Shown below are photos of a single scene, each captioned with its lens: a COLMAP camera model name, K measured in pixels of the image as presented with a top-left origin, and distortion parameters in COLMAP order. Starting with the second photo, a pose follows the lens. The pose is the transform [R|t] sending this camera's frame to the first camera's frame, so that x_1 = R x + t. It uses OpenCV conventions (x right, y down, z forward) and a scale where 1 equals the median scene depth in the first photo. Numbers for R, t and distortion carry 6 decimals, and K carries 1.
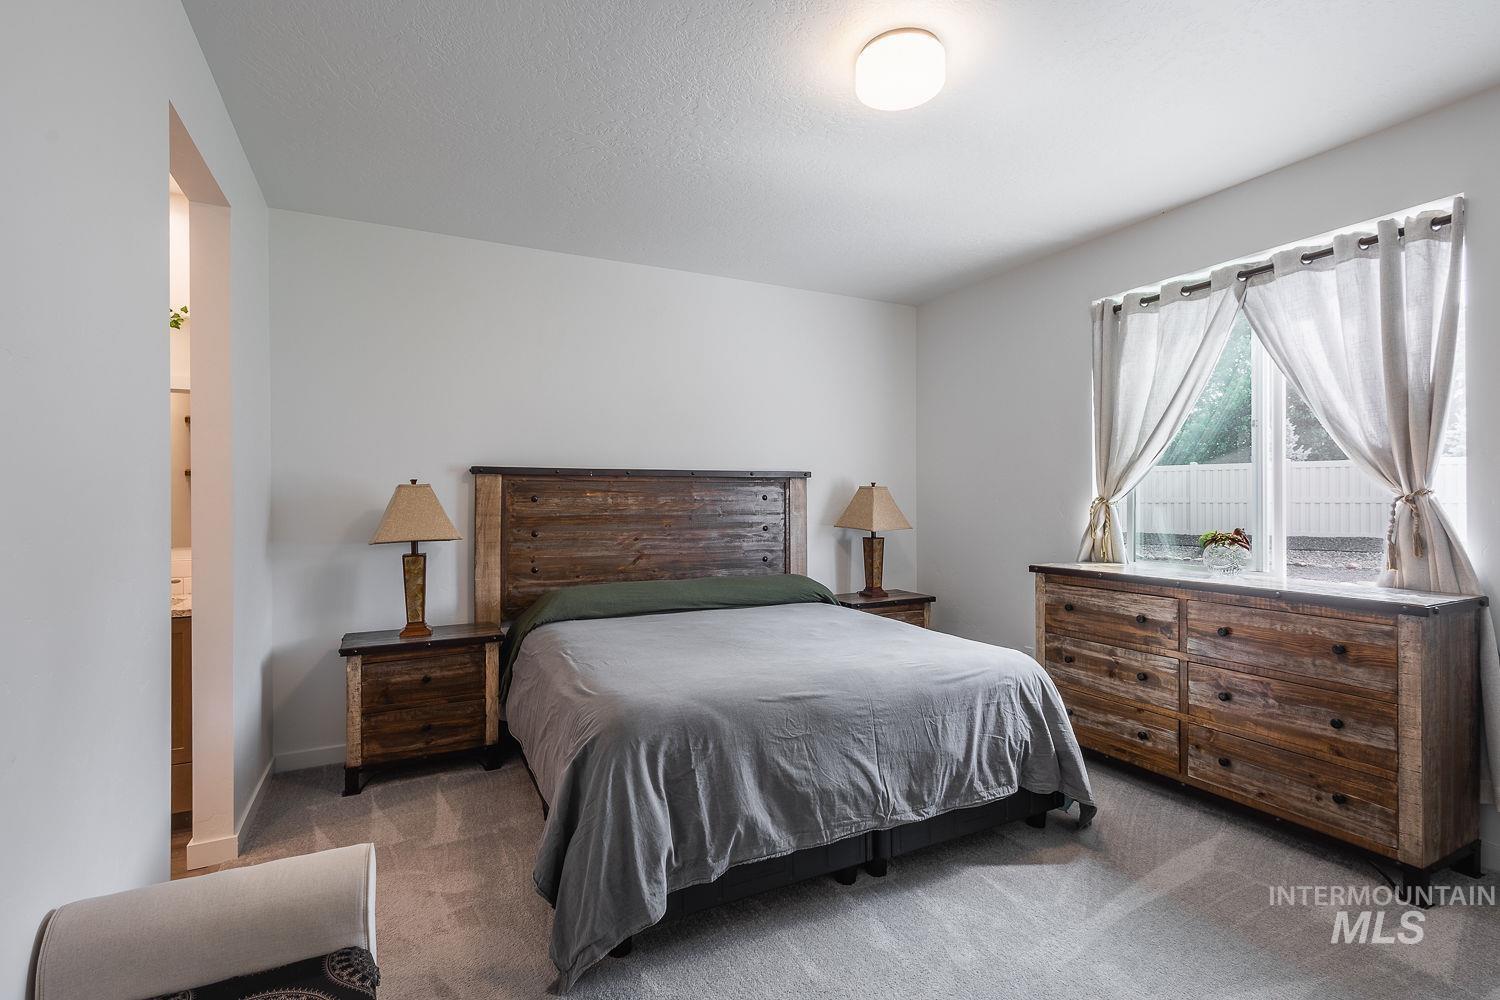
lens RADIAL K [[698.1, 0, 746.3], [0, 698.1, 500.2], [0, 0, 1]] dist [0.007266, -0.000393]
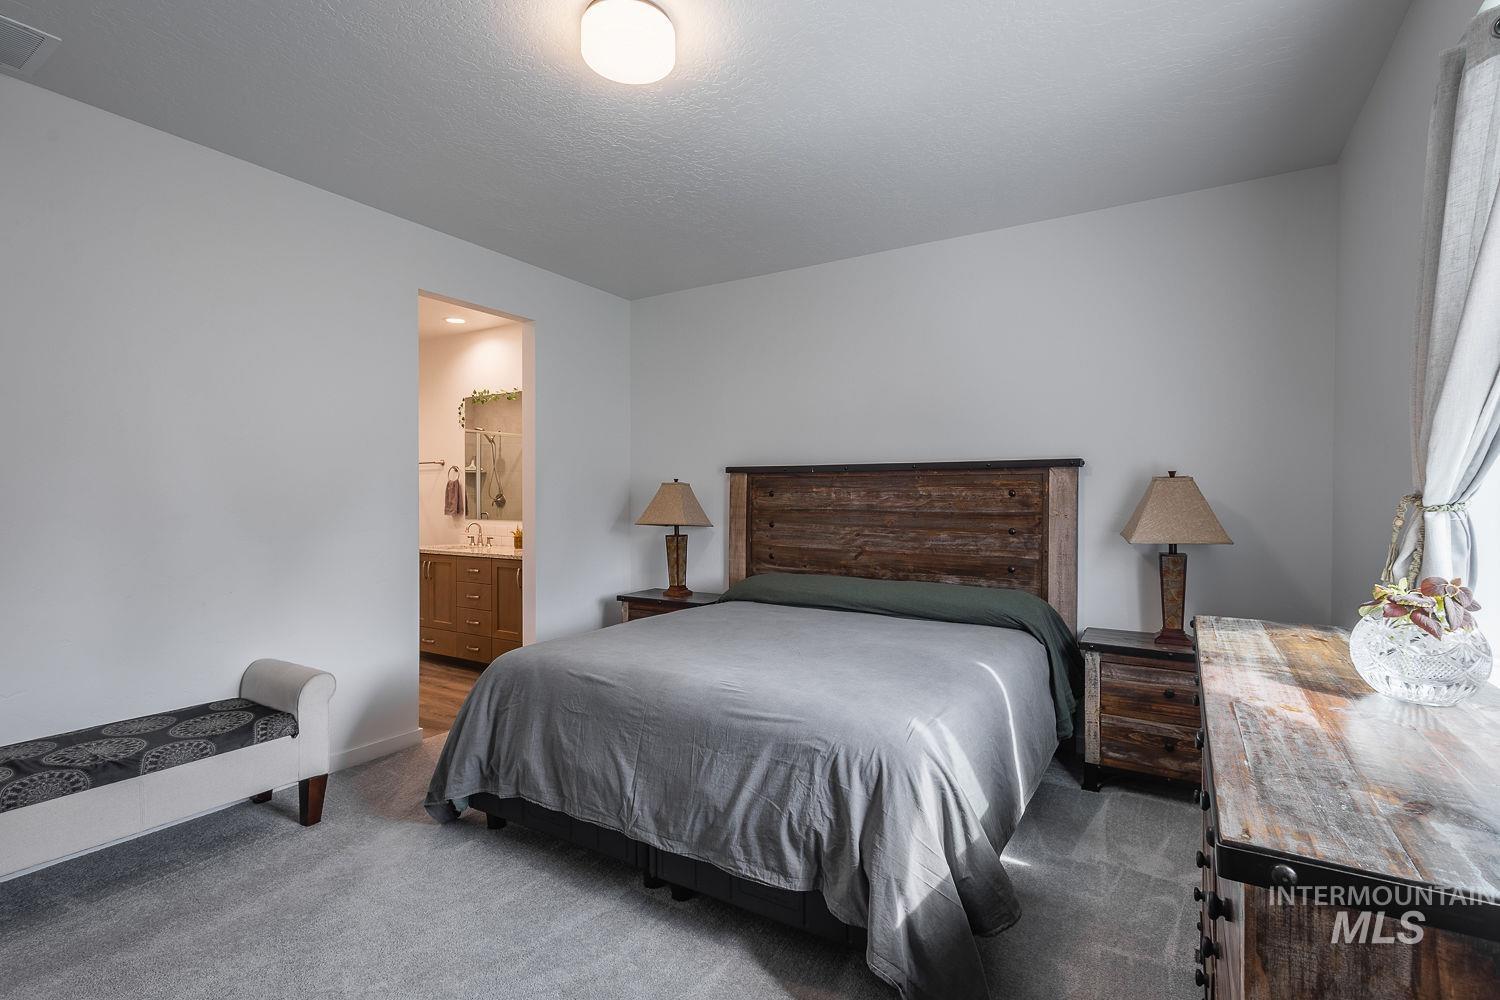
lens RADIAL K [[698.1, 0, 746.3], [0, 698.1, 500.2], [0, 0, 1]] dist [0.007266, -0.000393]
pose [[0.521661, 0.011879, -0.853070, 0.740482], [-0.003696, 0.999925, 0.011664, -0.005108], [0.853145, -0.002932, 0.521666, 0.426233]]
